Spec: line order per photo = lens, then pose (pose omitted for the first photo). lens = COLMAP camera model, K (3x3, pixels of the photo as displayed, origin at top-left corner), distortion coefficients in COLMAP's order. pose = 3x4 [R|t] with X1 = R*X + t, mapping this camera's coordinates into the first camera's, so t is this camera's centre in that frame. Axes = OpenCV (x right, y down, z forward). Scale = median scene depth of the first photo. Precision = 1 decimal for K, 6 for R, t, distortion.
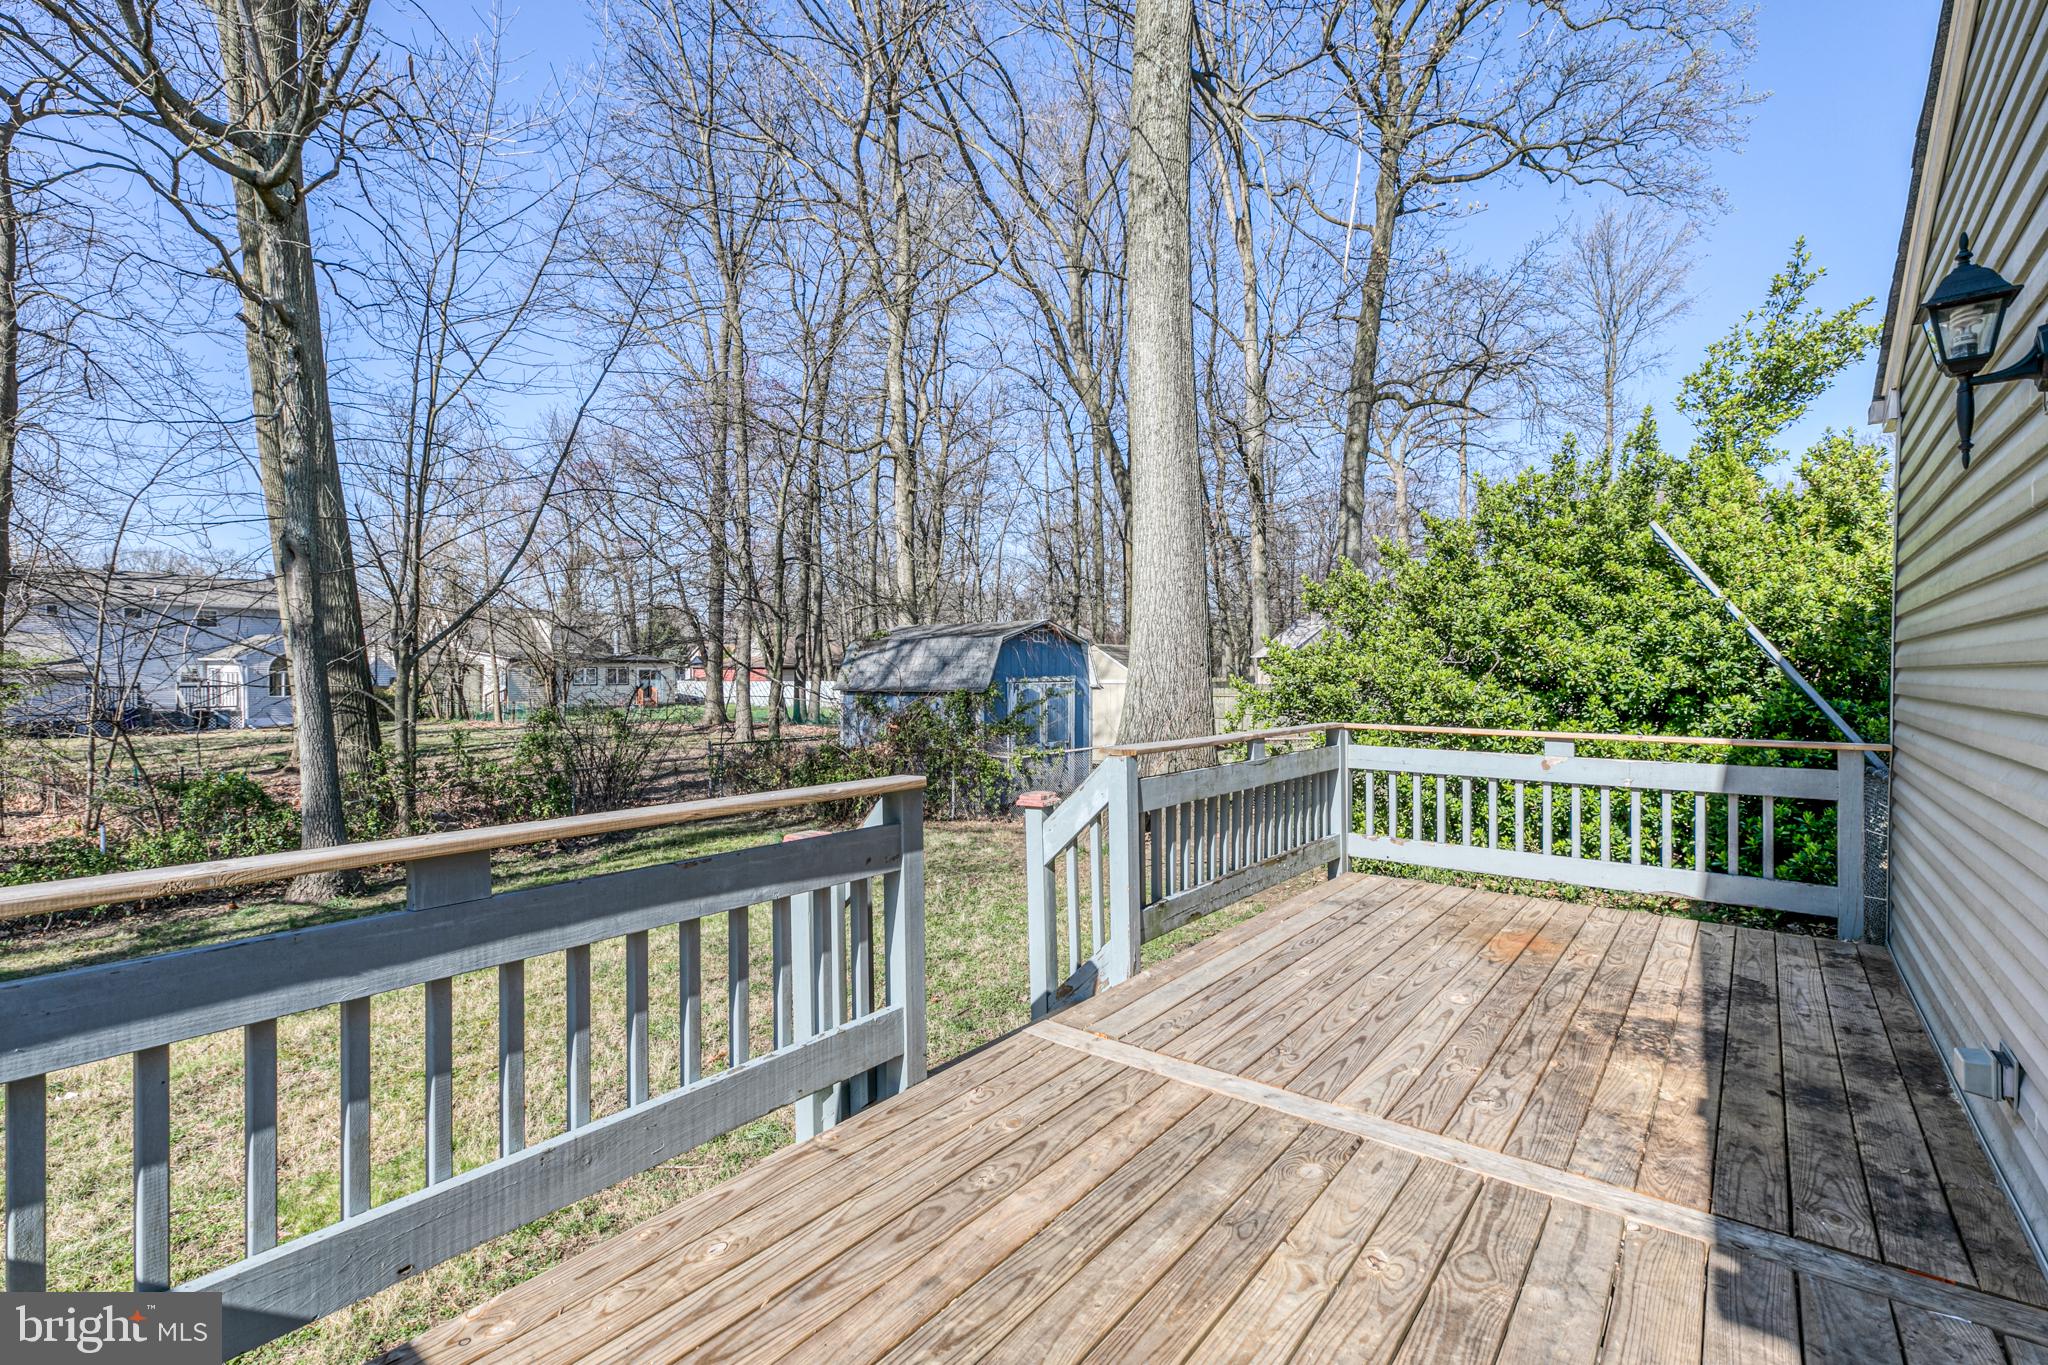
lens RADIAL K [[927.8, 0, 1010.3], [0, 927.8, 677.7], [0, 0, 1]] dist [0.013585, -0.000085]
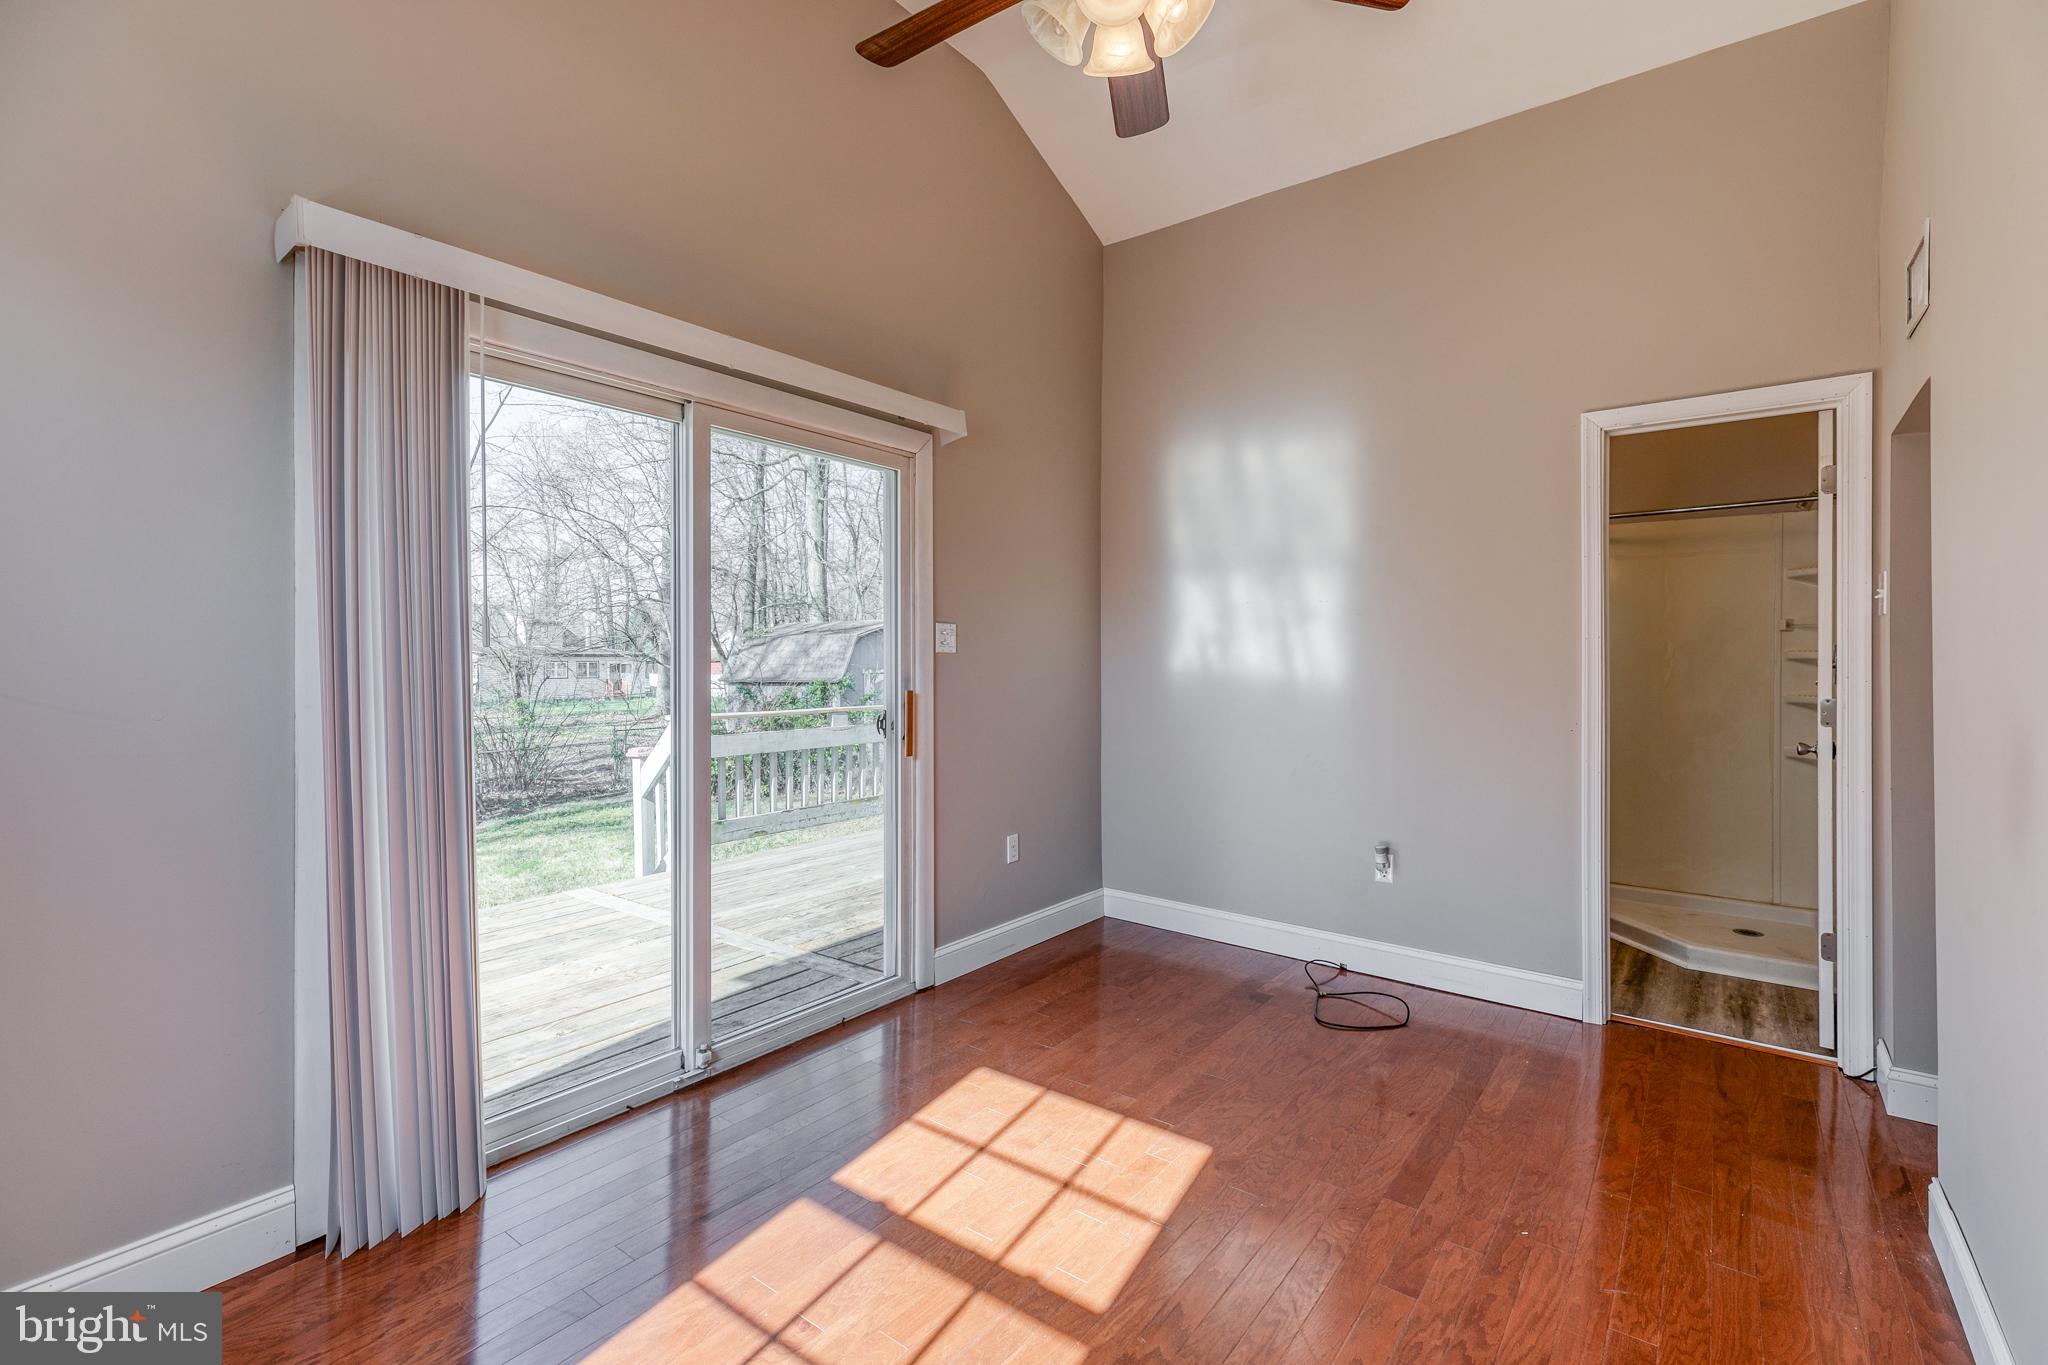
lens RADIAL K [[927.8, 0, 1020.5], [0, 927.8, 672.1], [0, 0, 1]] dist [0.013585, -0.000085]
pose [[0.999926, -0.001538, 0.012035, 0.473923], [0.001523, 0.999998, 0.001192, 0.005985], [-0.012036, -0.001173, 0.999927, -0.353035]]
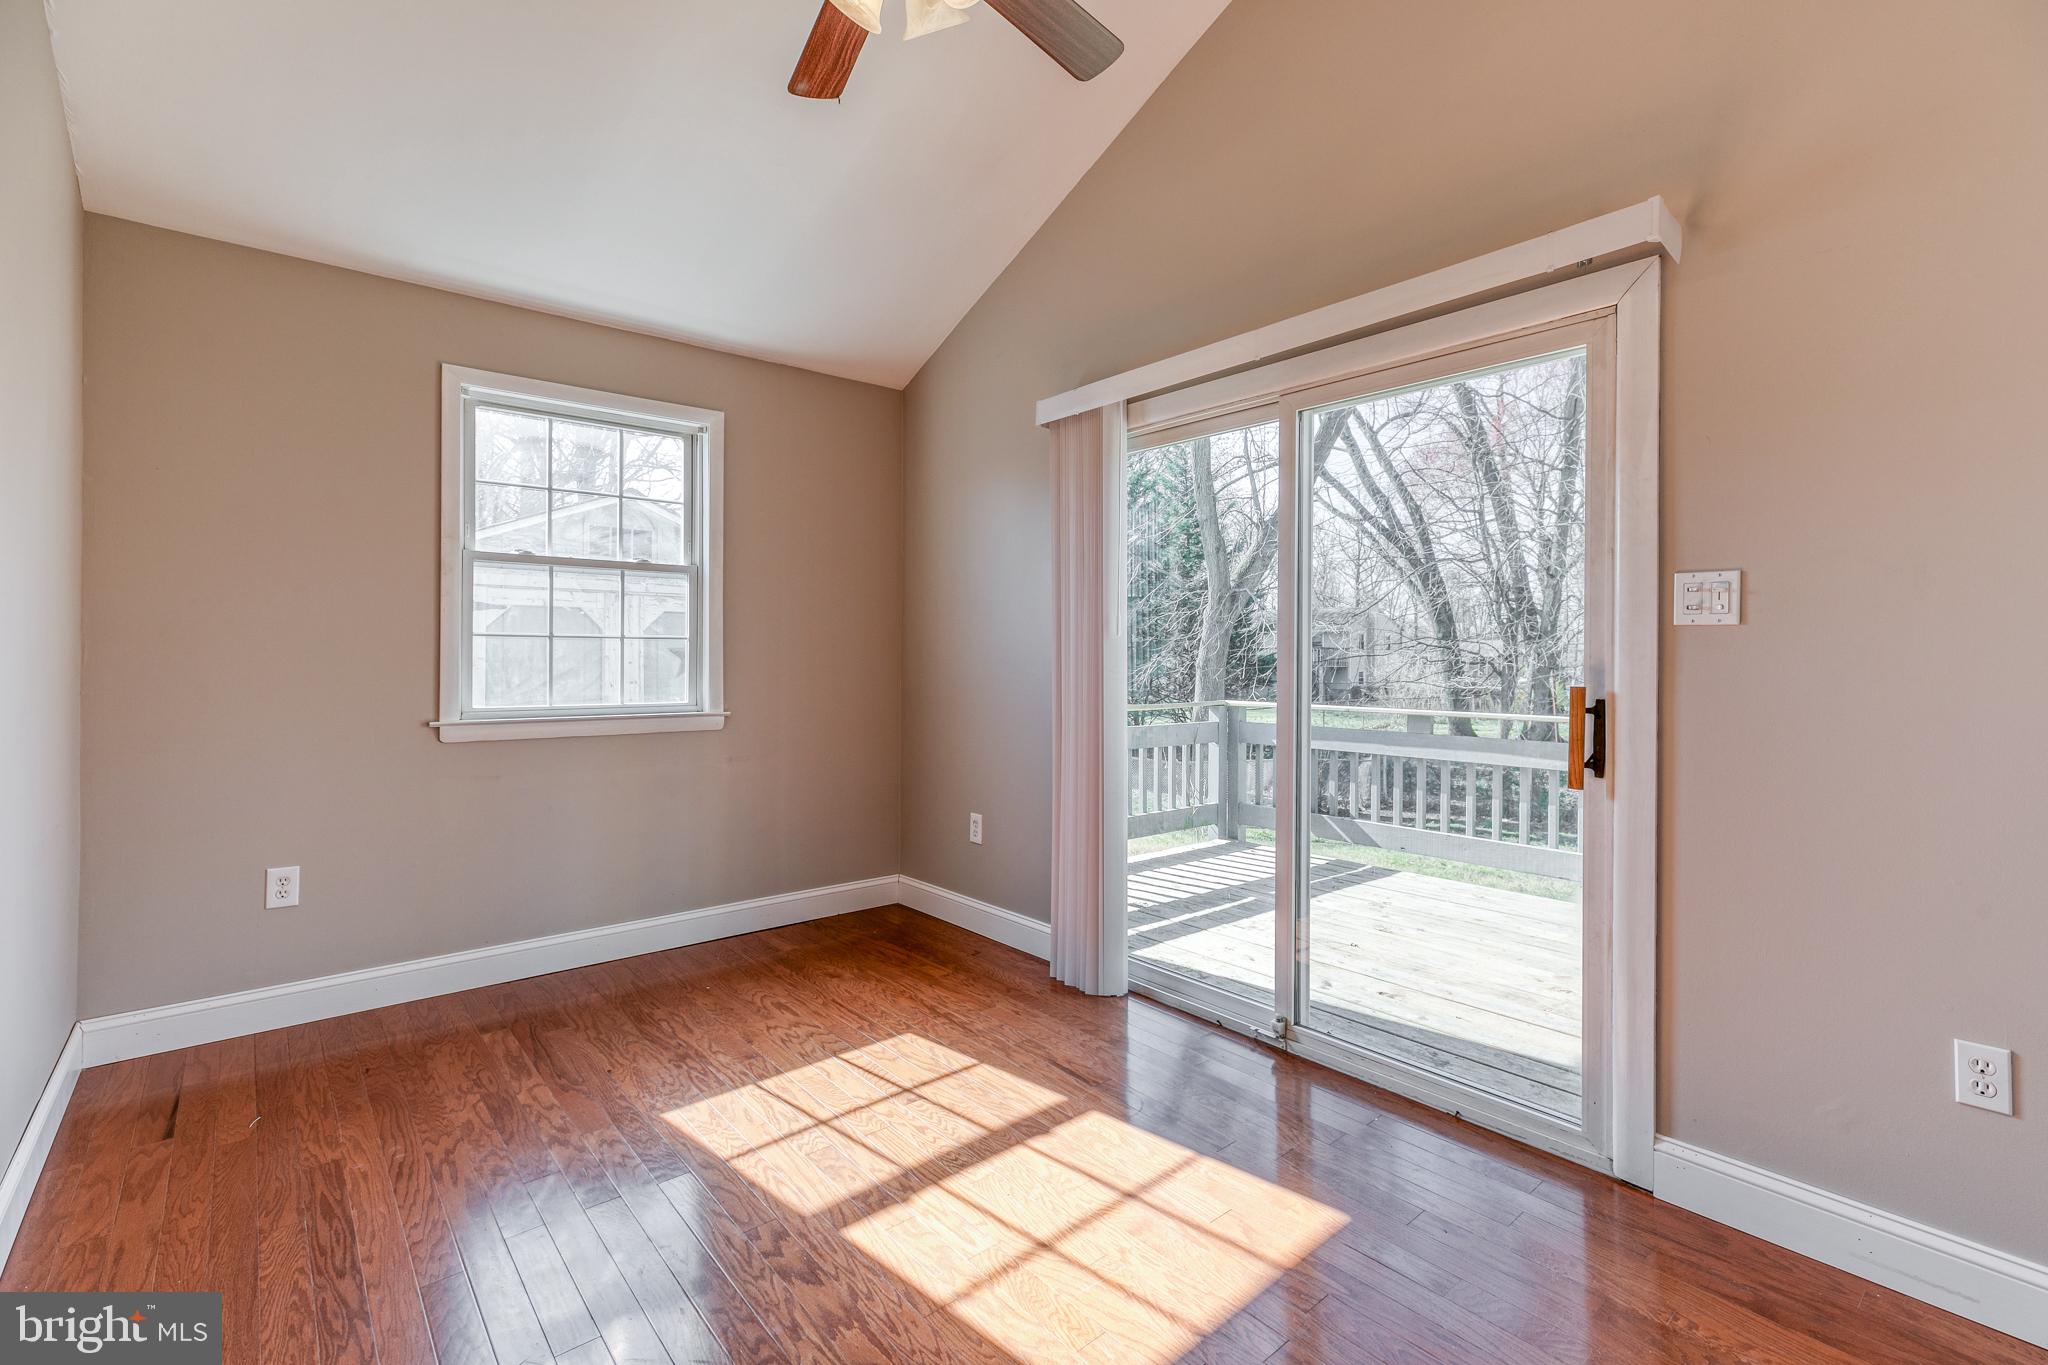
lens RADIAL K [[927.8, 0, 1040.7], [0, 927.8, 670.2], [0, 0, 1]] dist [0.013585, -0.000085]
pose [[-0.203965, 0.014053, -0.978877, 0.858462], [-0.012211, 0.999783, 0.016898, 0.007430], [0.978902, 0.015400, -0.203749, 0.143574]]
